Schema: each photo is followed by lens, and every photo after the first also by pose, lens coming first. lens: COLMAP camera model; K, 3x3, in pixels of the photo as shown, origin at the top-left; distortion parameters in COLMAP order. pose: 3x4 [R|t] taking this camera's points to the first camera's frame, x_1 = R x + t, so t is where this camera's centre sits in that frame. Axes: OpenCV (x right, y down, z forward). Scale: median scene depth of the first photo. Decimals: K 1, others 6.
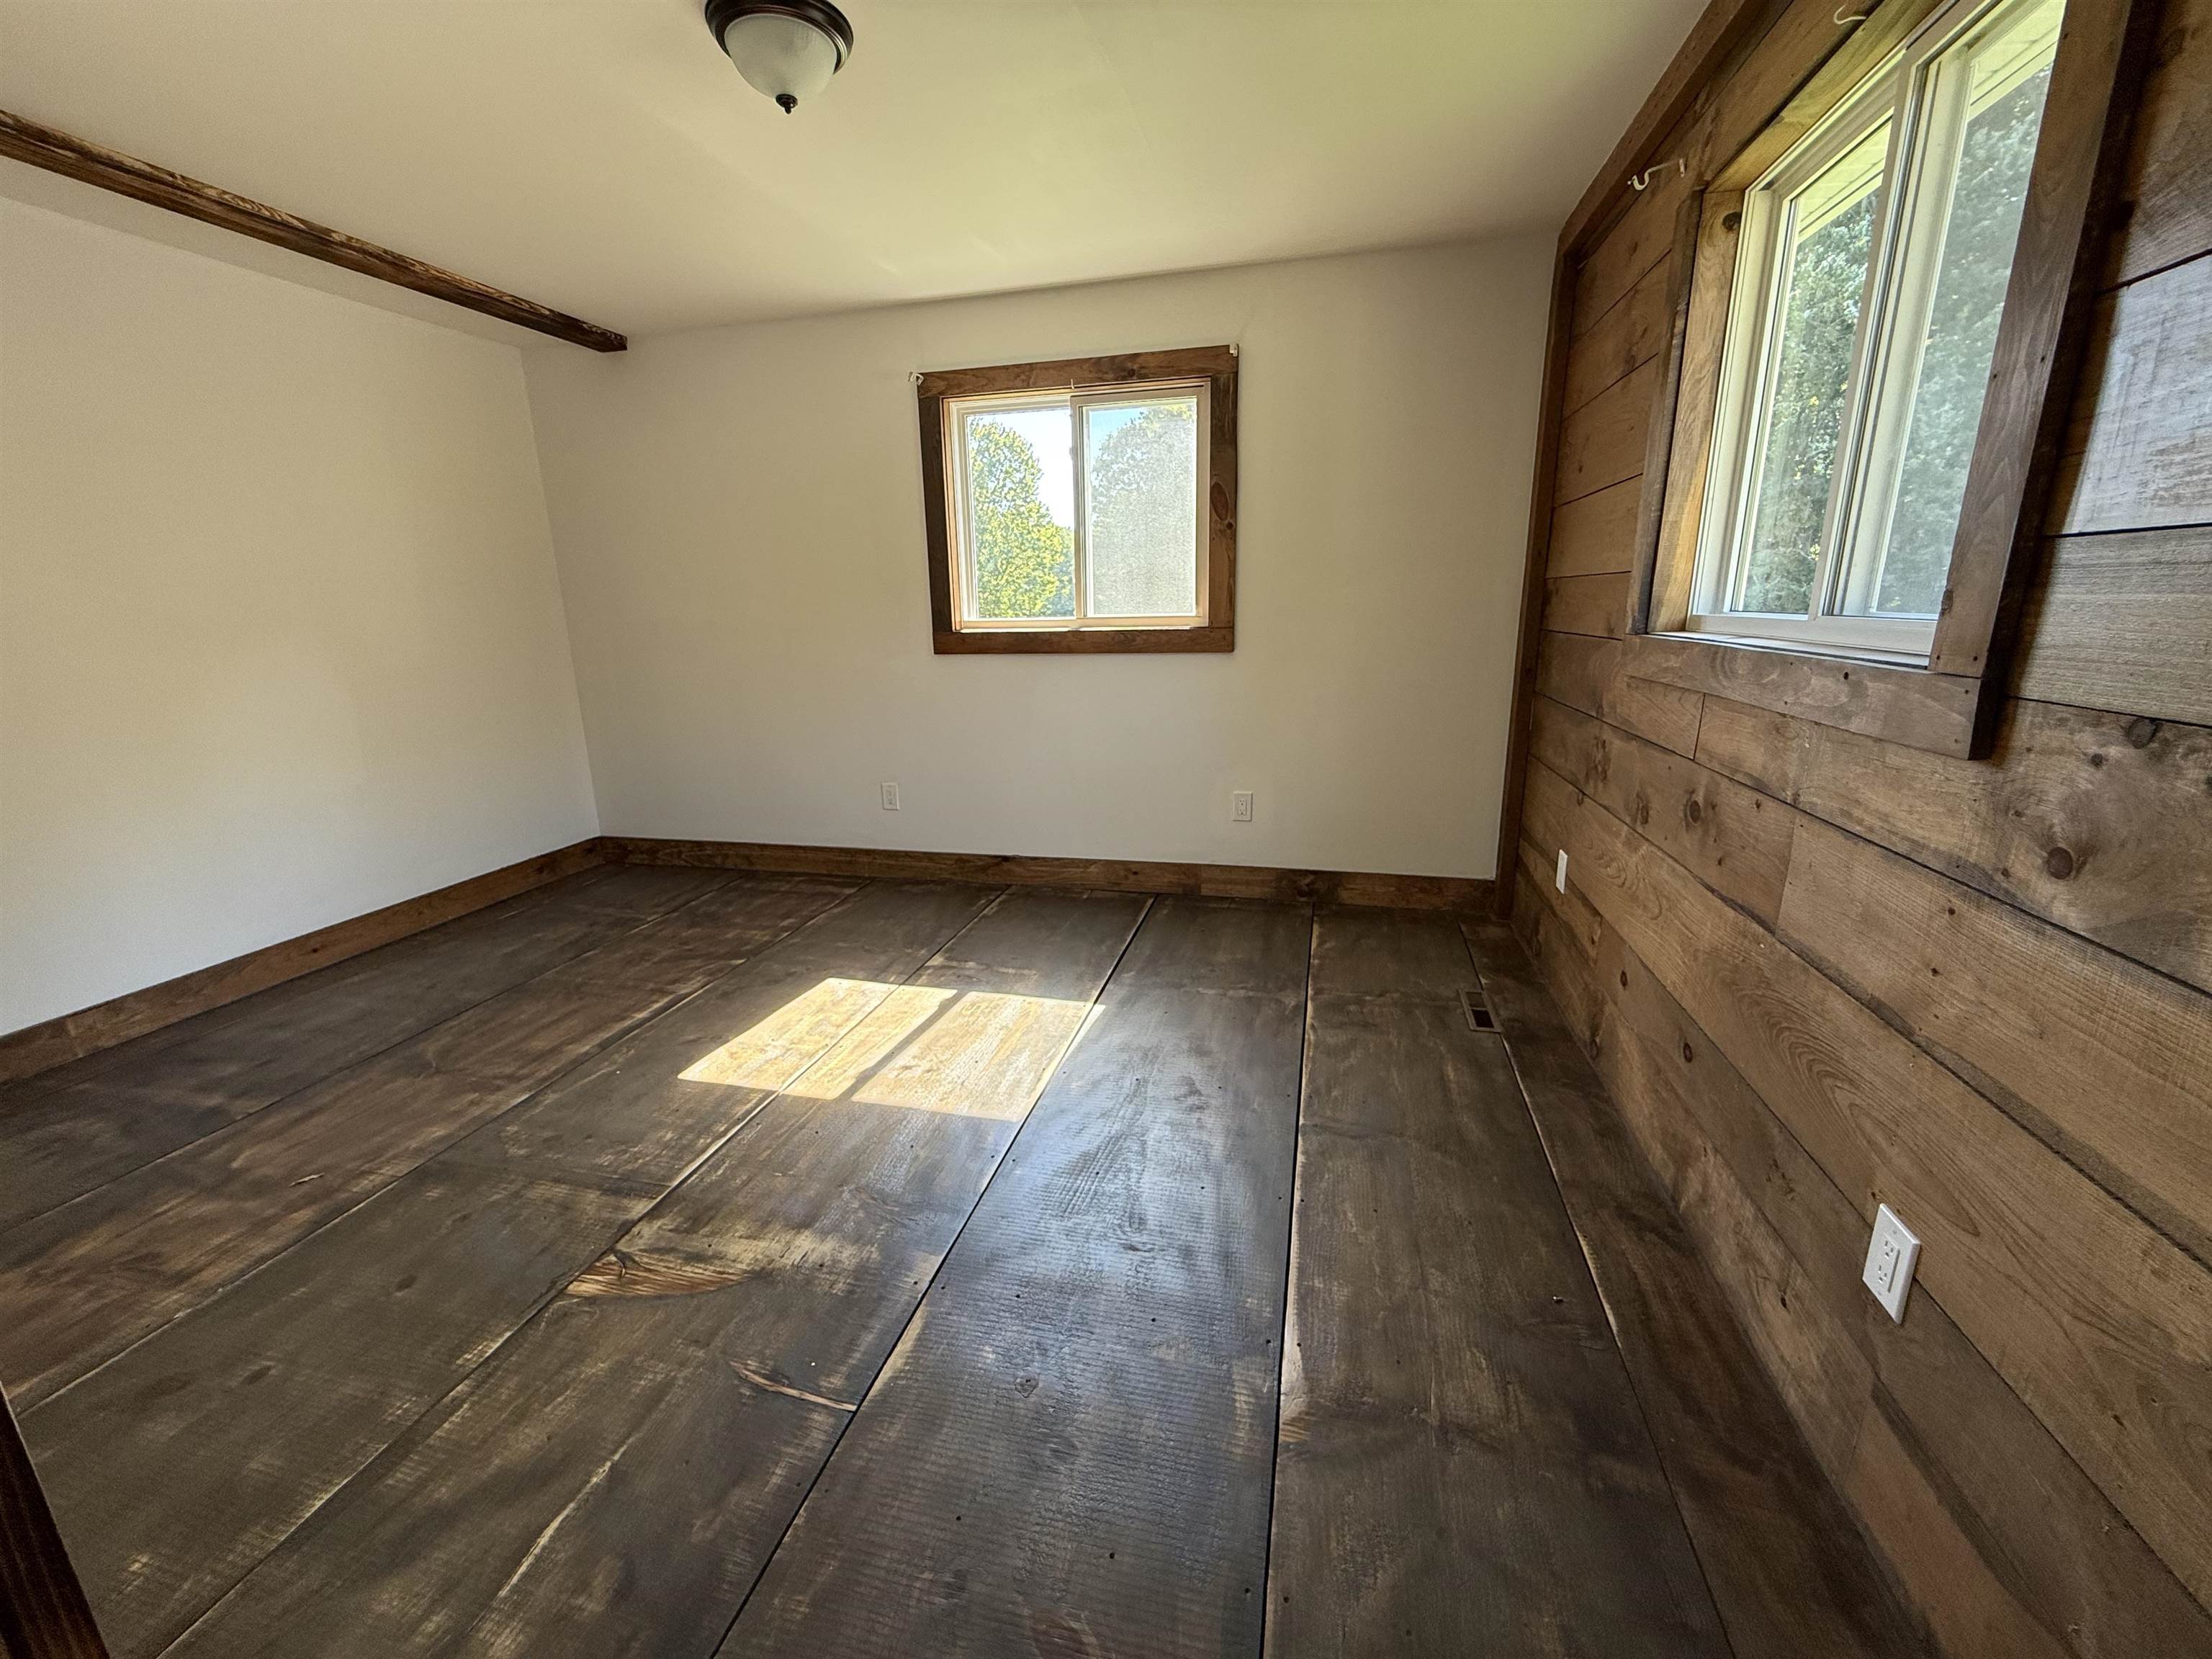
lens RADIAL K [[881.9, 0, 1098.1], [0, 881.9, 830.4], [0, 0, 1]] dist [-0.000741, 0.000906]
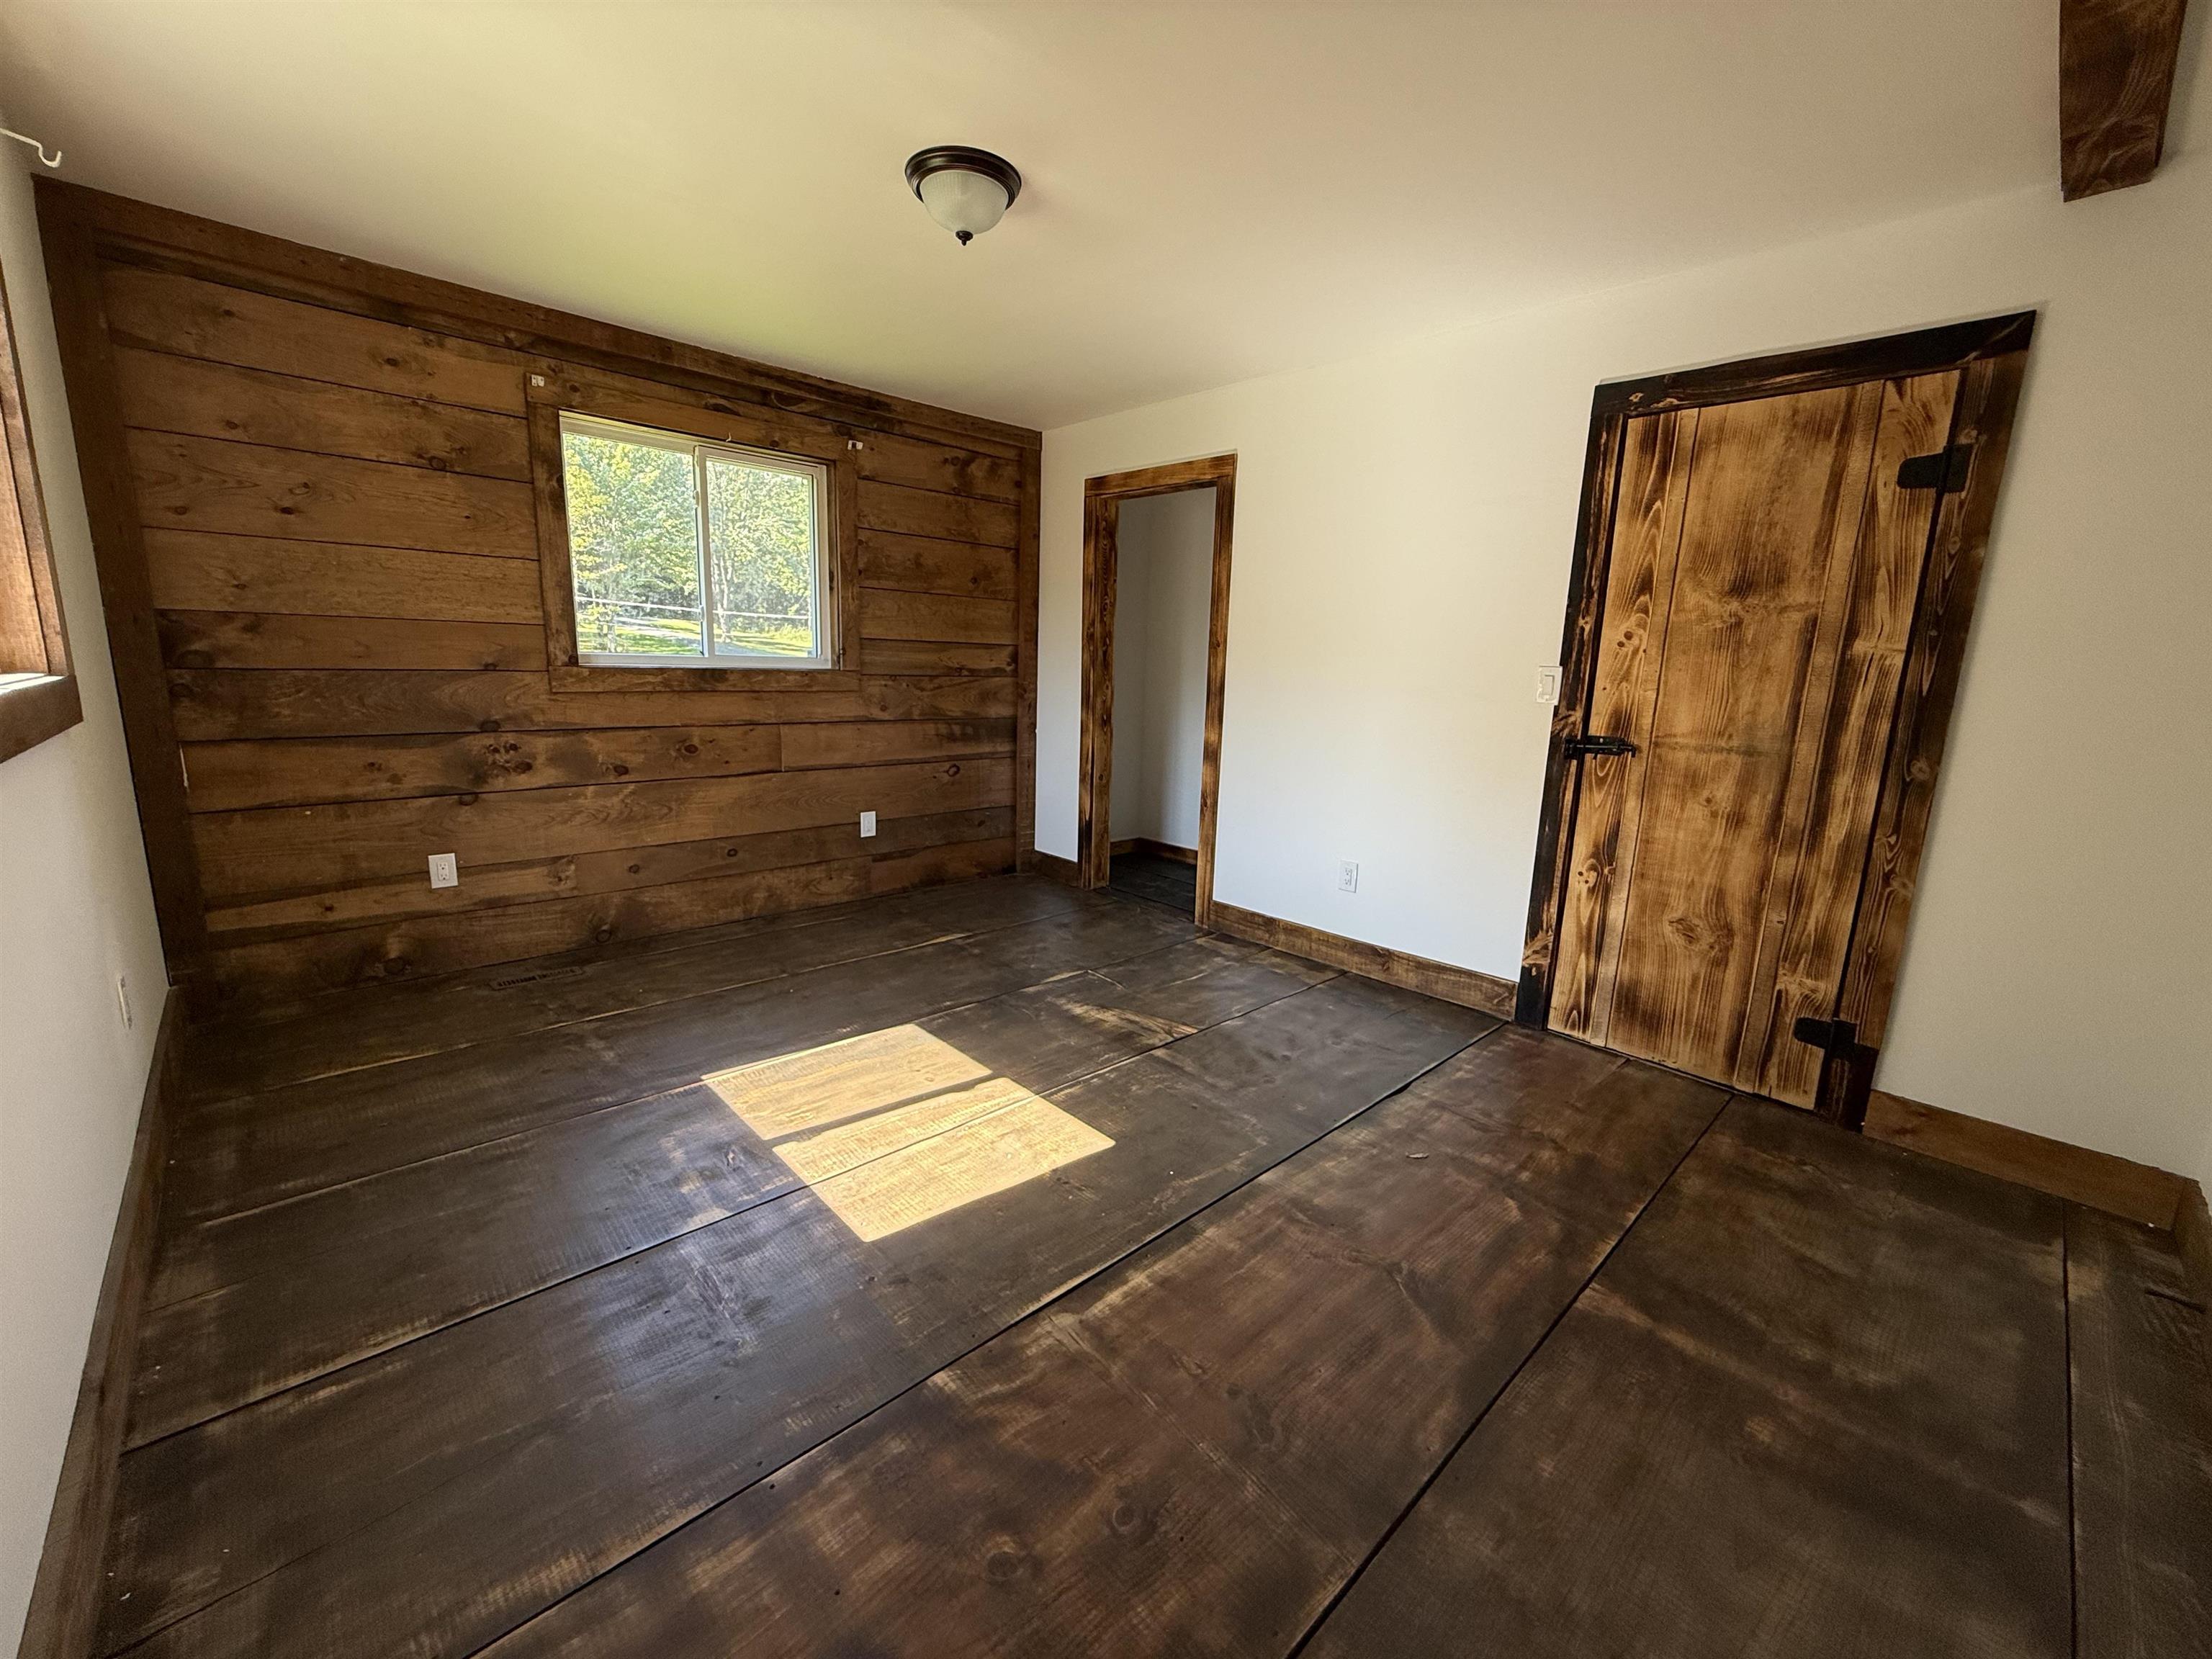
lens RADIAL K [[881.9, 0, 1103.1], [0, 881.9, 827.8], [0, 0, 1]] dist [-0.000741, 0.000906]
pose [[-0.845505, -0.105157, 0.523510, -0.849793], [0.120991, 0.917187, 0.379643, -0.356830], [-0.520079, 0.384330, -0.762764, 1.469863]]
